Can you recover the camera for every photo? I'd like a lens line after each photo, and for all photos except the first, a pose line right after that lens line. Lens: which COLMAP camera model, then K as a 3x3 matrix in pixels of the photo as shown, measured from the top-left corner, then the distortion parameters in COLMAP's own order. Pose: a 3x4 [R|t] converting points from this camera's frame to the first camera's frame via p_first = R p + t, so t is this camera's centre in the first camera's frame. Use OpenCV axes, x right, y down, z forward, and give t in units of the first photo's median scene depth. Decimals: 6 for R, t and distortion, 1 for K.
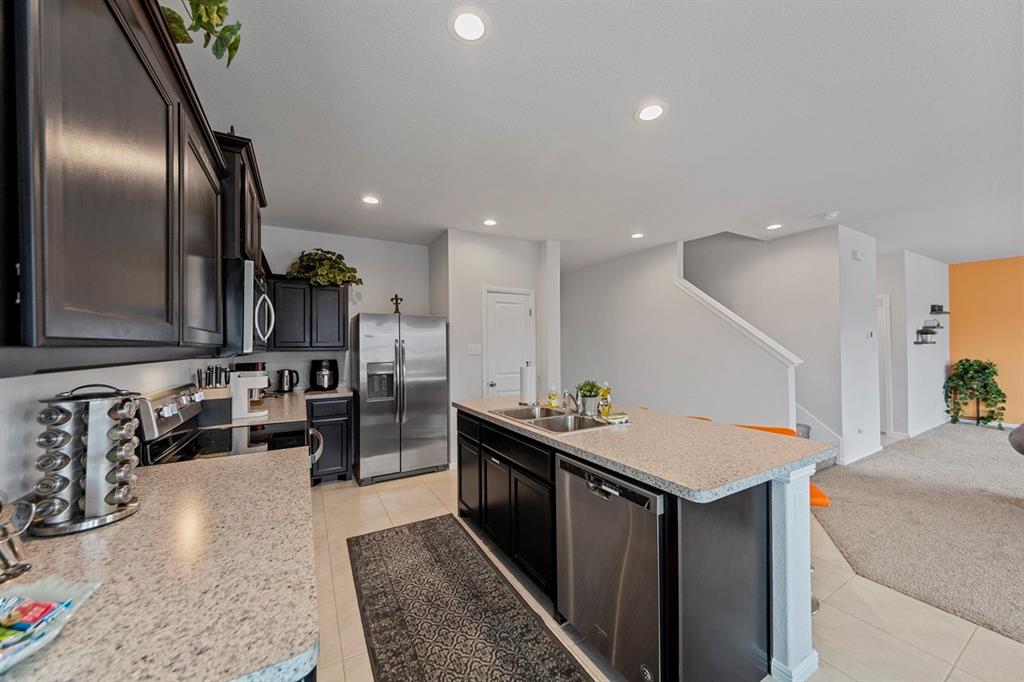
lens RADIAL K [[368.9, 0, 509.2], [0, 368.9, 345.8], [0, 0, 1]] dist [-0.007109, 0.002843]
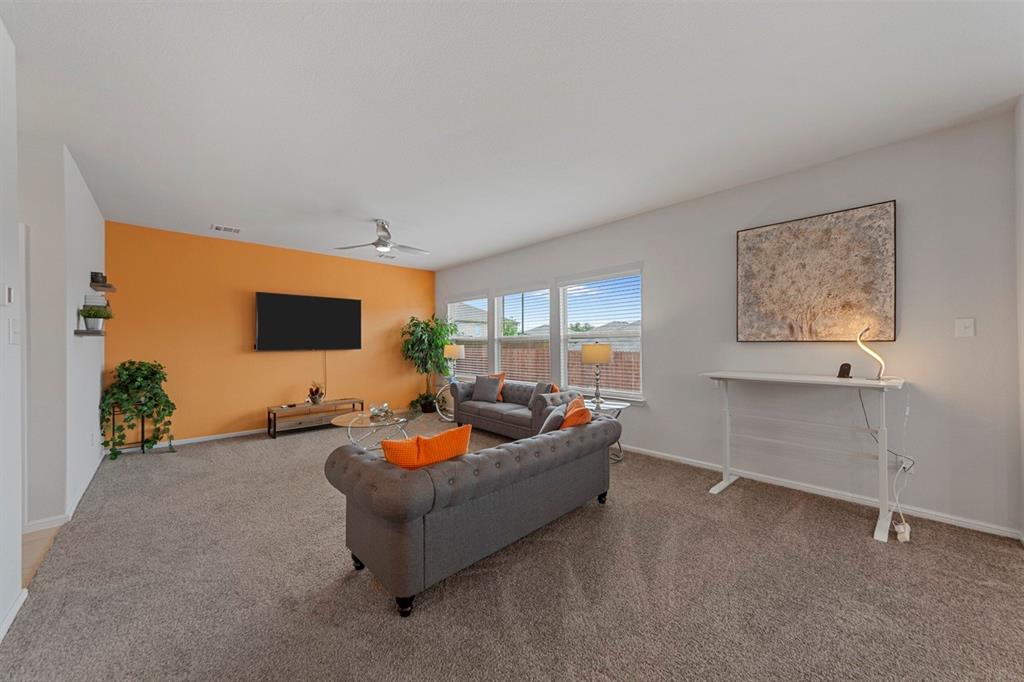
lens RADIAL K [[368.9, 0, 517.7], [0, 368.9, 340.9], [0, 0, 1]] dist [-0.007109, 0.002843]
pose [[-0.244257, 0.019758, 0.969509, 0.405426], [0.008905, 0.999796, -0.018131, 0.017666], [-0.969670, 0.004205, -0.244383, 0.475086]]
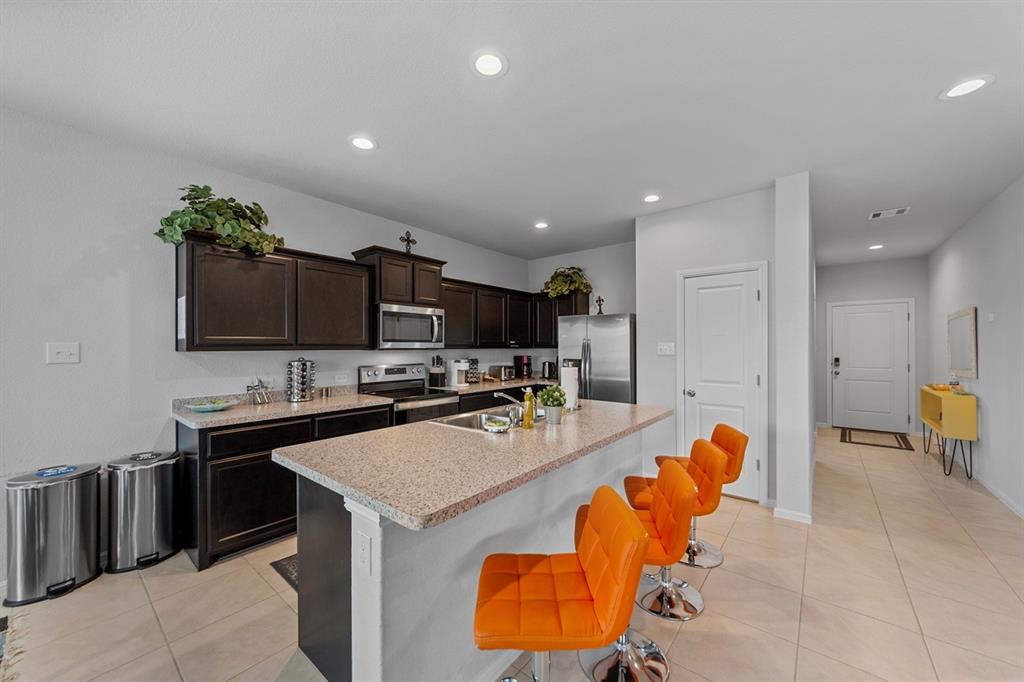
lens RADIAL K [[368.9, 0, 514.2], [0, 368.9, 345.0], [0, 0, 1]] dist [-0.007109, 0.002843]
pose [[0.355306, 0.007002, -0.934724, 0.417770], [0.001779, 0.999965, 0.008167, -0.005024], [0.934748, -0.004564, 0.355281, 0.269455]]
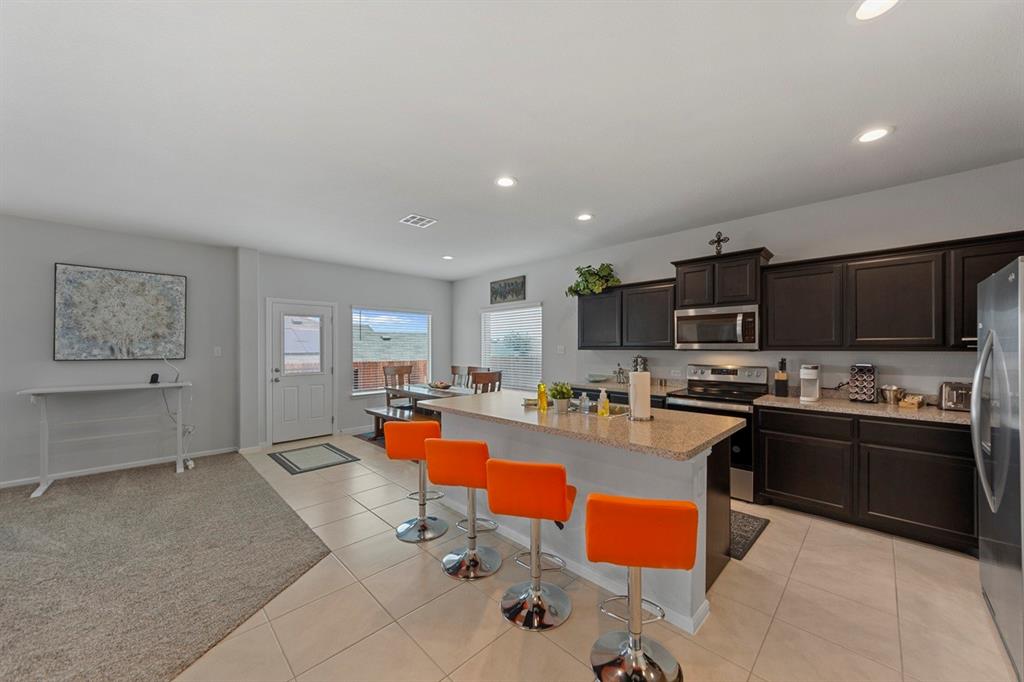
lens RADIAL K [[368.9, 0, 512.2], [0, 368.9, 349.2], [0, 0, 1]] dist [-0.007109, 0.002843]
pose [[-0.965397, 0.011659, -0.260525, 0.266017], [0.011773, 0.999930, 0.001125, 0.000239], [0.260520, -0.001981, -0.965466, 0.842488]]
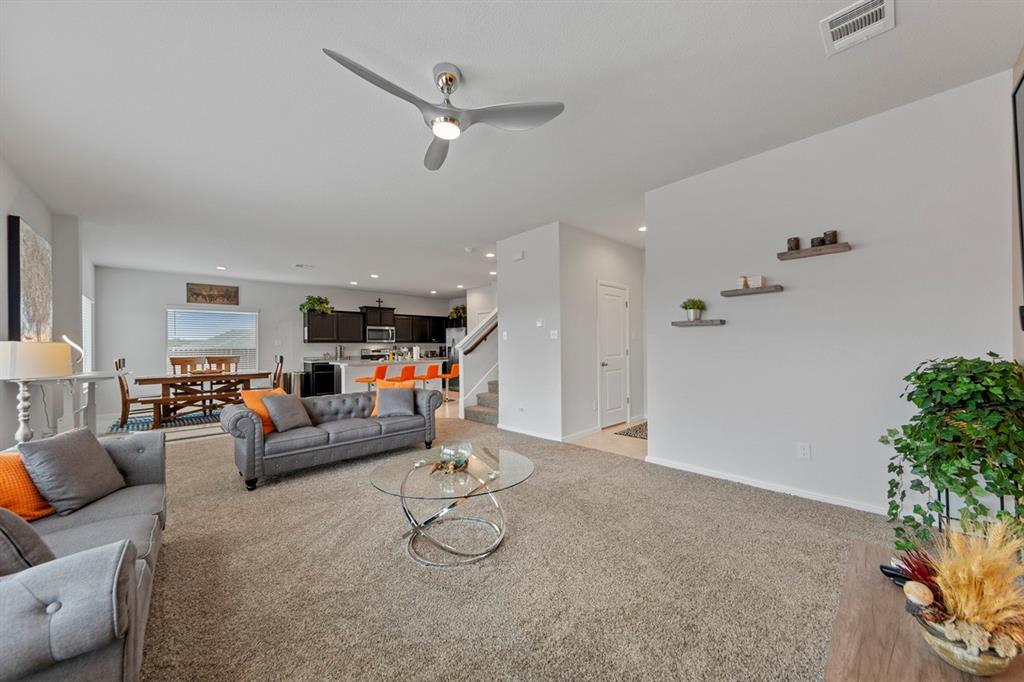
lens RADIAL K [[368.9, 0, 524.3], [0, 368.9, 344.0], [0, 0, 1]] dist [-0.007109, 0.002843]
pose [[0.250298, -0.003111, -0.968164, 1.543453], [0.013264, 0.999912, 0.000216, 0.020801], [0.968078, -0.012895, 0.250317, 0.541057]]
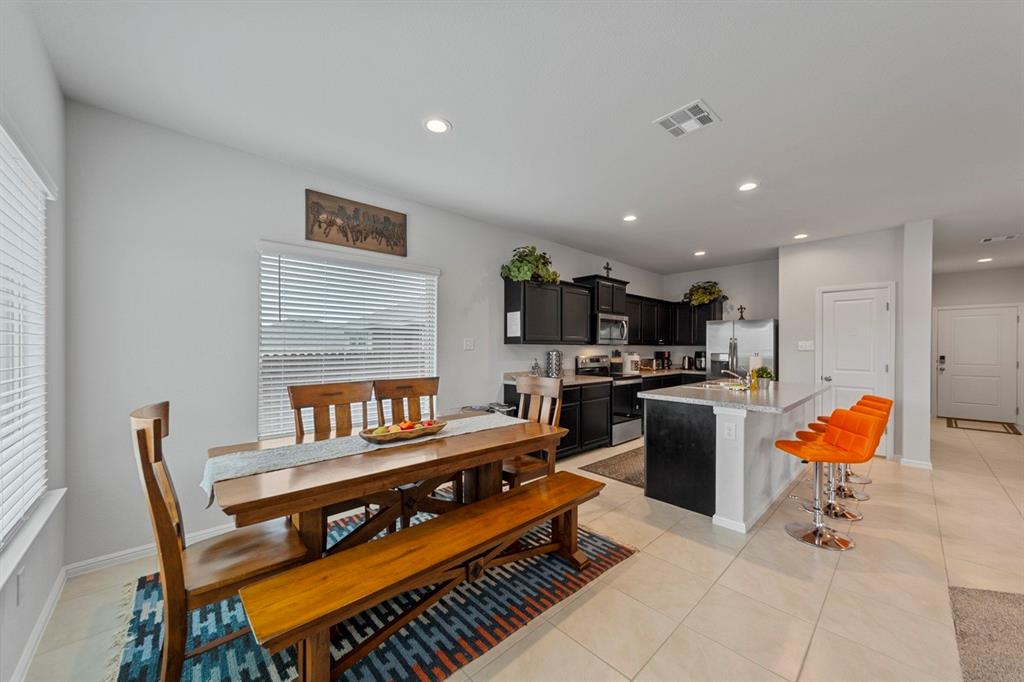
lens RADIAL K [[368.9, 0, 515.7], [0, 368.9, 347.1], [0, 0, 1]] dist [-0.007109, 0.002843]
pose [[0.238155, 0.013875, -0.971128, 0.582136], [-0.002098, 0.999903, 0.013771, 0.000571], [0.971225, -0.001242, 0.238161, -0.108375]]
